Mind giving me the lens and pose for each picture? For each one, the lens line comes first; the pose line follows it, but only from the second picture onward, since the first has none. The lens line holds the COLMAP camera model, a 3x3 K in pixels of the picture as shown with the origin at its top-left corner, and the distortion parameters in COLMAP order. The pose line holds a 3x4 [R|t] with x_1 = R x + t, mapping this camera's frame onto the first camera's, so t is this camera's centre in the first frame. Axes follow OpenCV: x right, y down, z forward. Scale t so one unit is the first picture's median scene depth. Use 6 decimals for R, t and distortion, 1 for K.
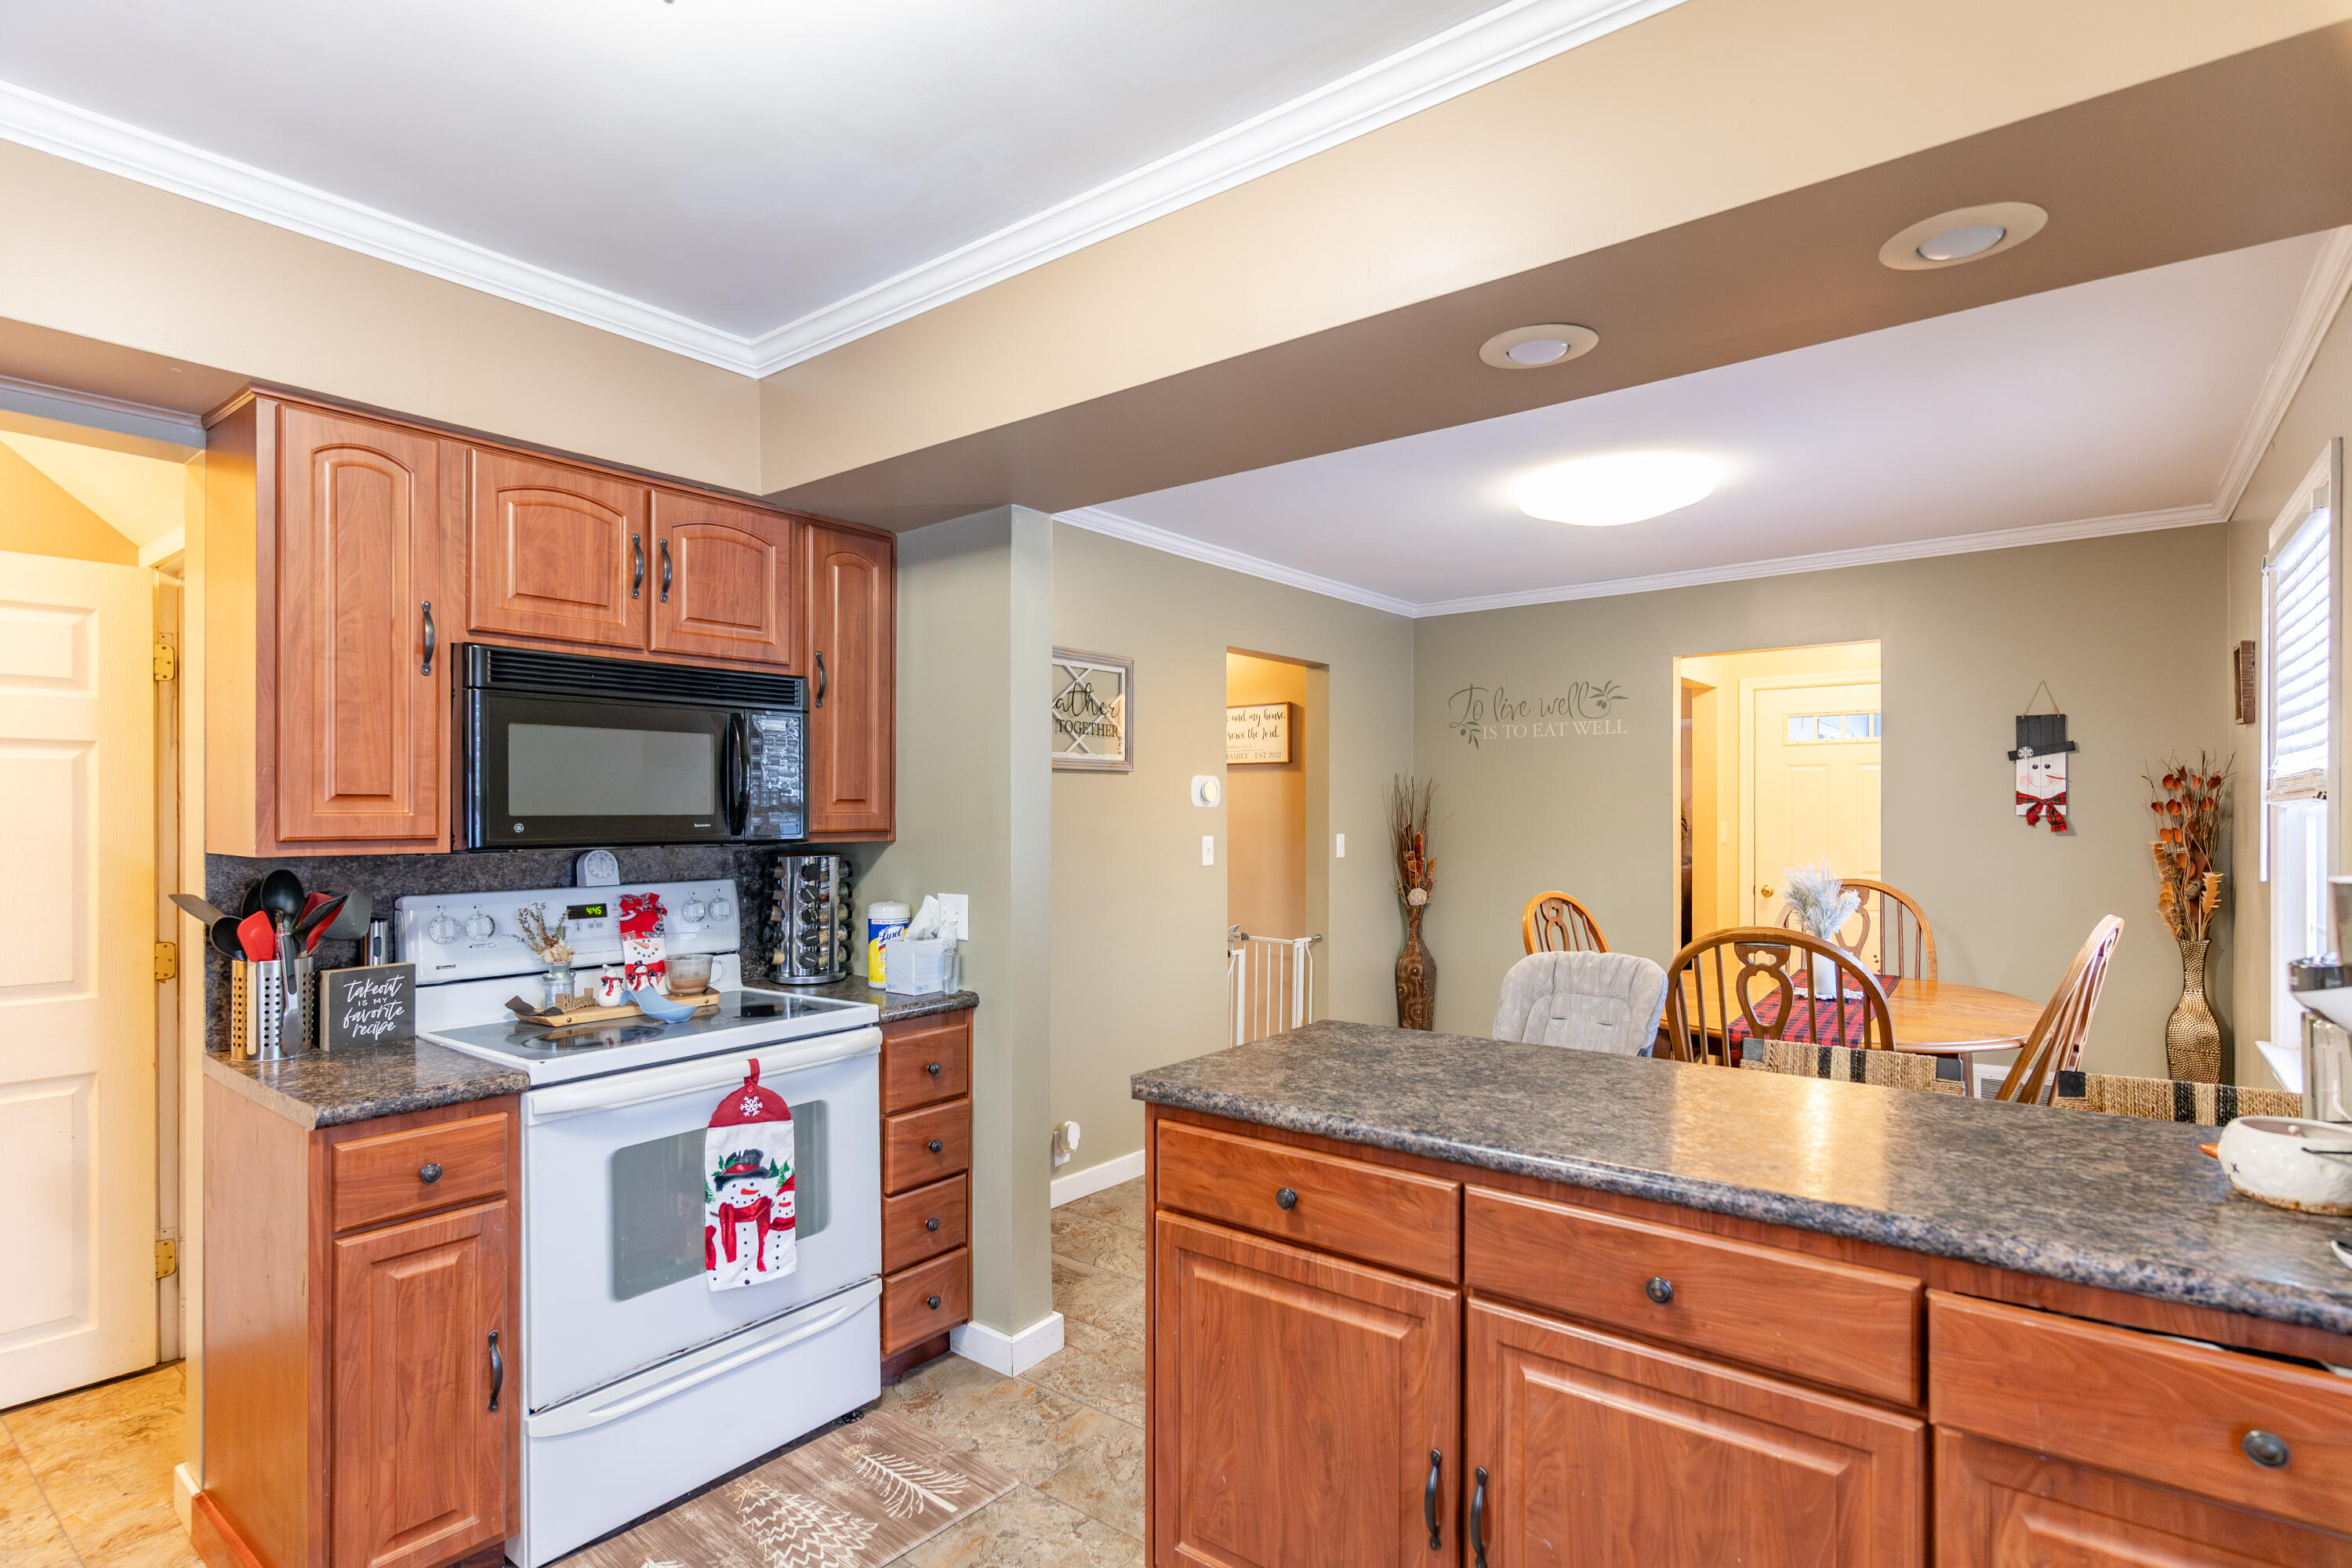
lens RADIAL K [[1145.8, 0, 1184.6], [0, 1145.8, 814.3], [0, 0, 1]] dist [-0.021056, -0.000048]
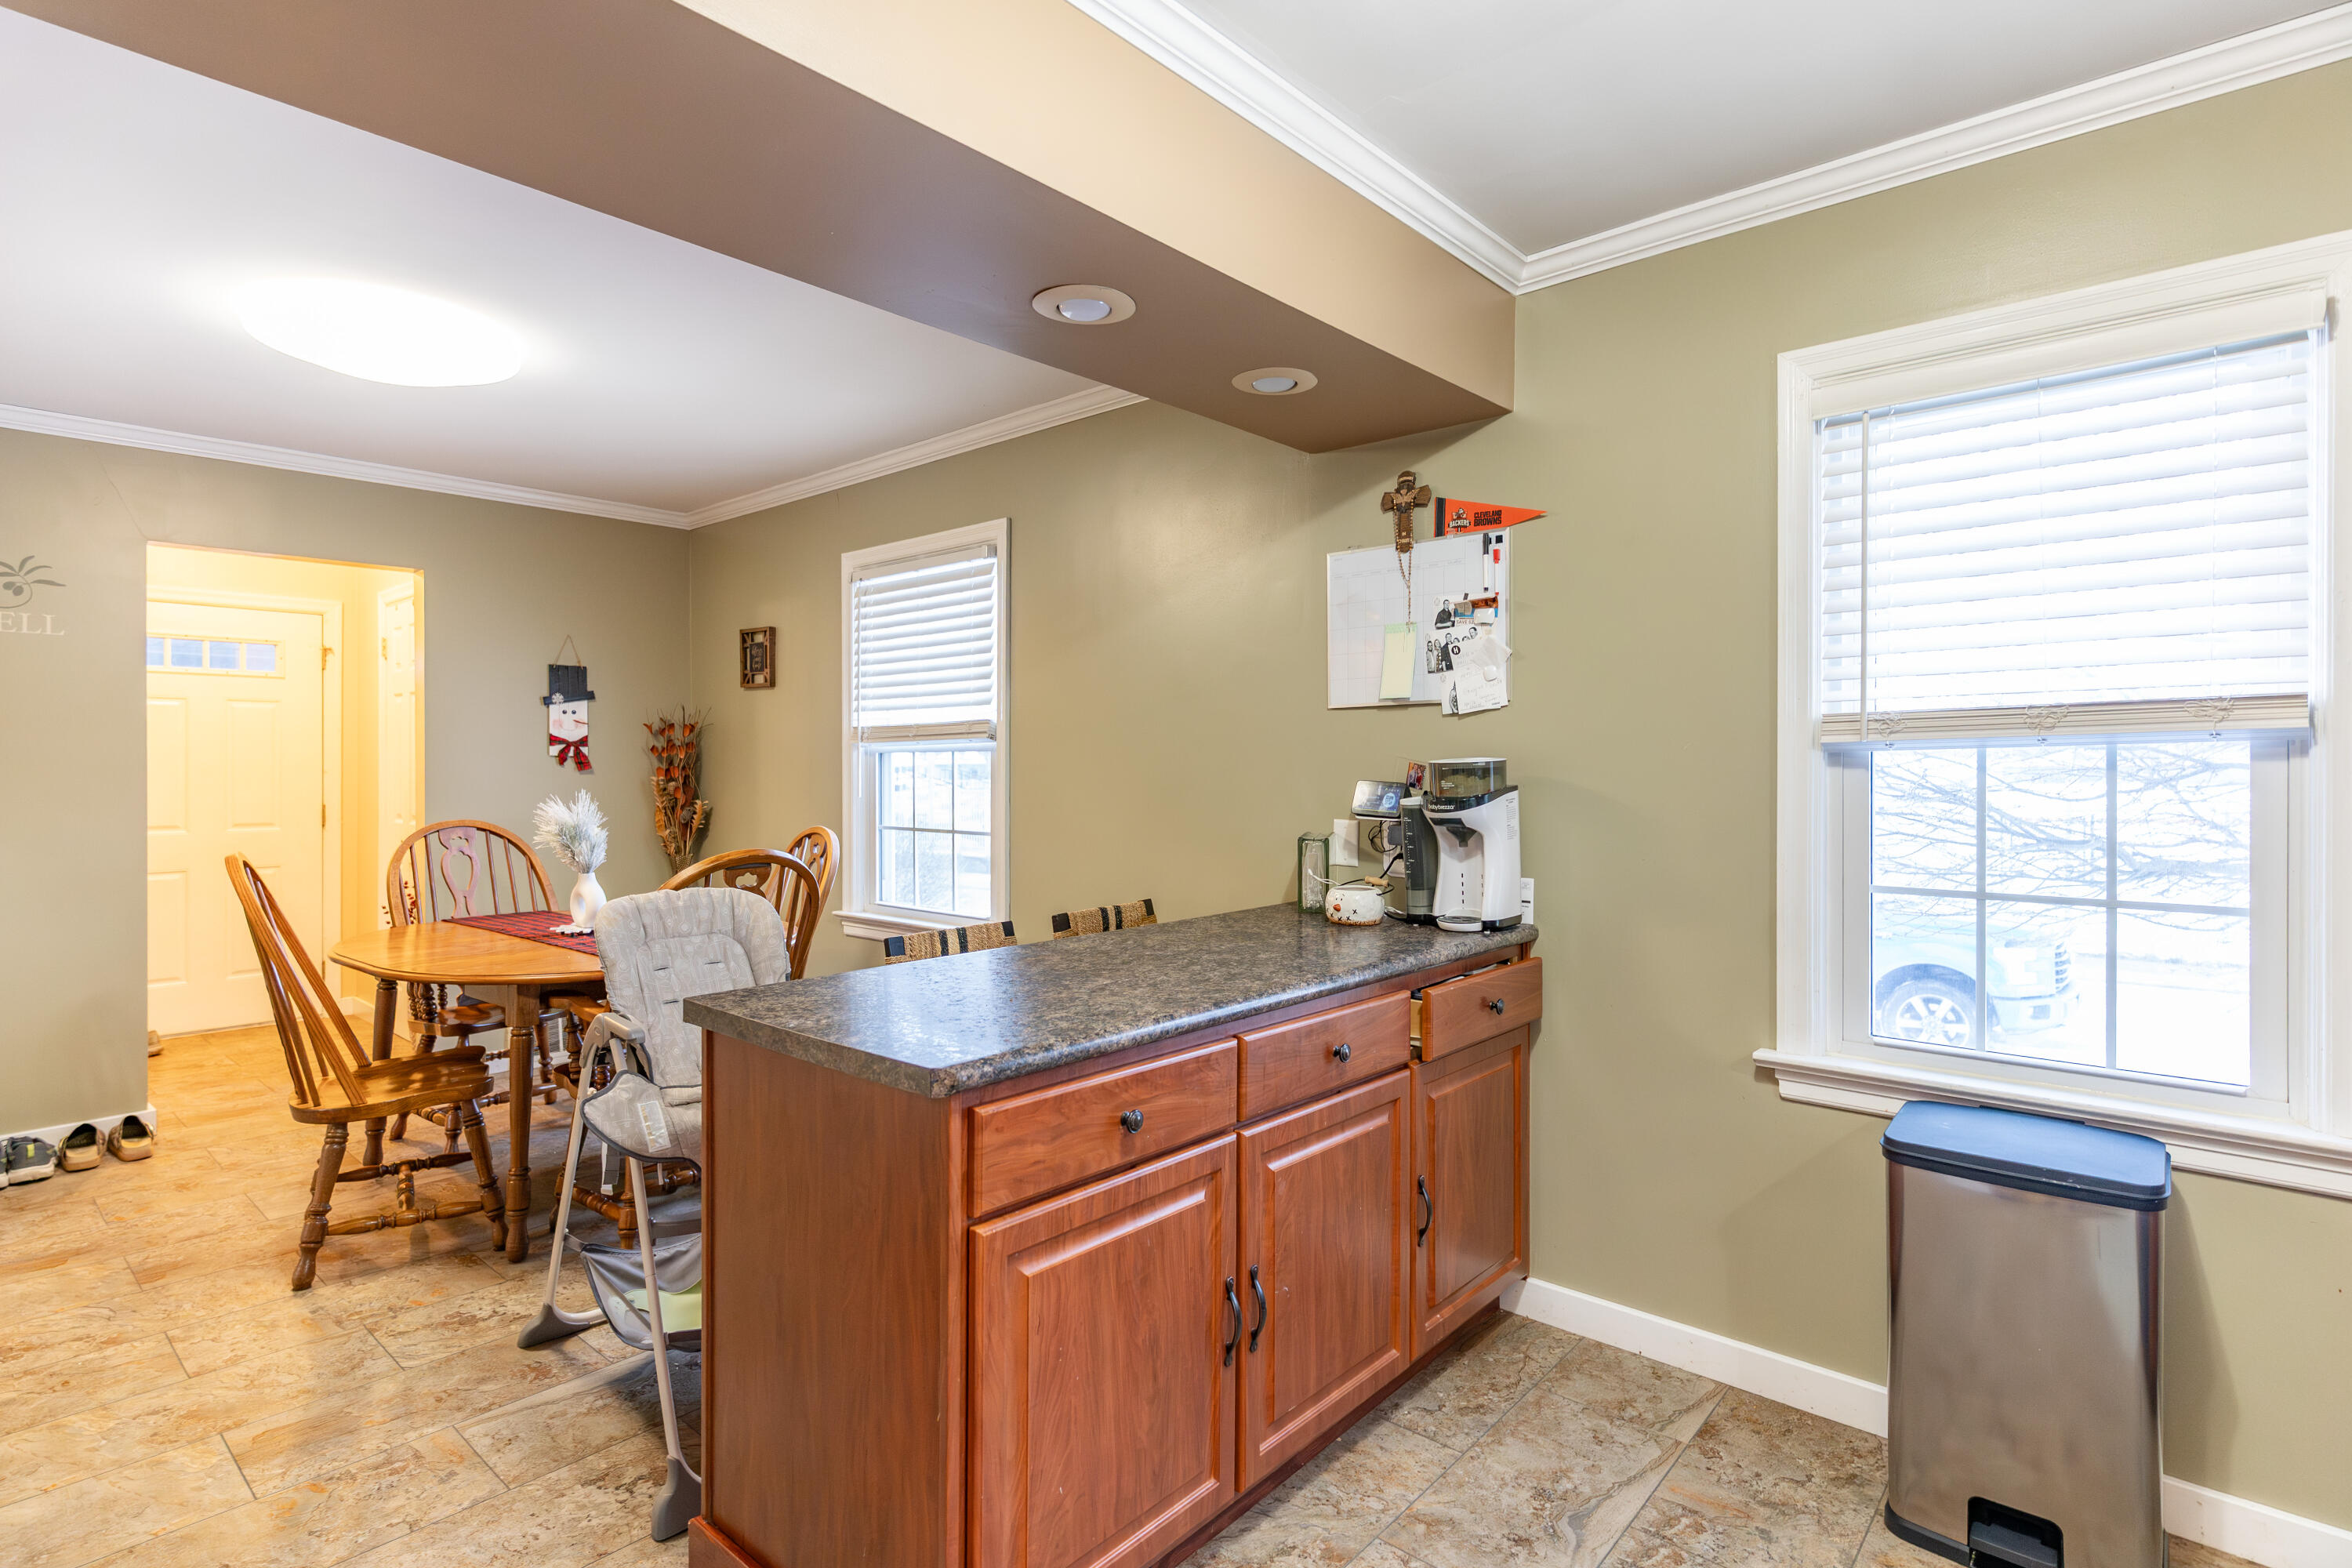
lens RADIAL K [[1130.8, 0, 1176.0], [0, 1130.8, 784.0], [0, 0, 1]] dist [-0.002864, -0.000085]
pose [[0.072551, -0.013678, 0.997271, -0.314231], [0.003054, 0.999904, 0.013492, 0.015827], [-0.997360, 0.002067, 0.072586, 0.333351]]
